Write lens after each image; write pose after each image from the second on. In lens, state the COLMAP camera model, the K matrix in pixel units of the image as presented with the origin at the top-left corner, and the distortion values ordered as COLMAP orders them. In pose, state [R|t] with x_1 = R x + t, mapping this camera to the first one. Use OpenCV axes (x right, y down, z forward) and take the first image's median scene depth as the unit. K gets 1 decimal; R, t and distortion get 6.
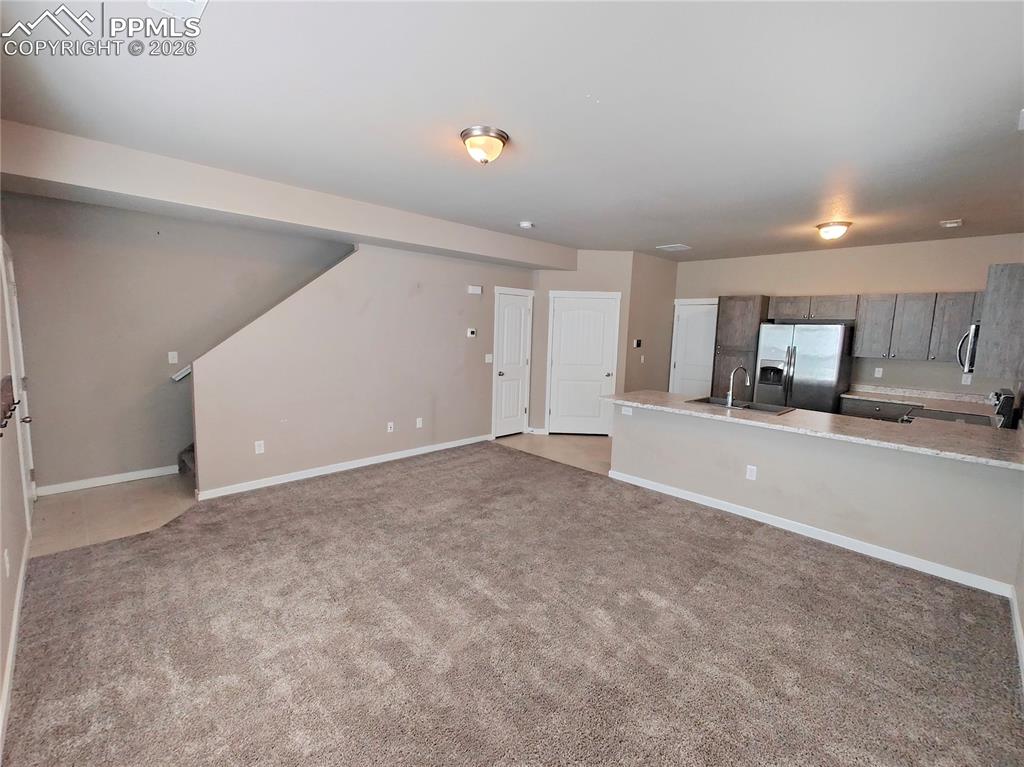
lens RADIAL K [[453.0, 0, 513.8], [0, 453.0, 380.4], [0, 0, 1]] dist [0.009134, -0.000297]
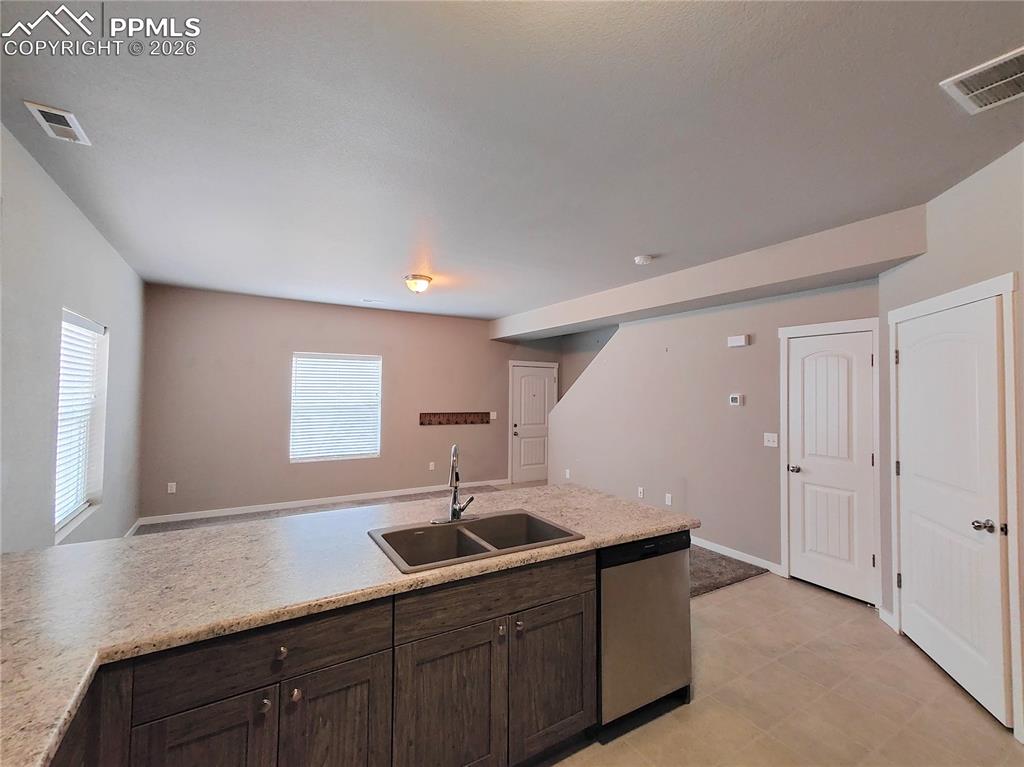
lens RADIAL K [[453.0, 0, 513.8], [0, 453.0, 380.4], [0, 0, 1]] dist [0.009134, -0.000297]
pose [[-0.220887, -0.056510, -0.973661, 0.666836], [-0.130951, 0.990999, -0.027808, -0.066789], [0.966468, 0.121359, -0.226299, 0.785294]]
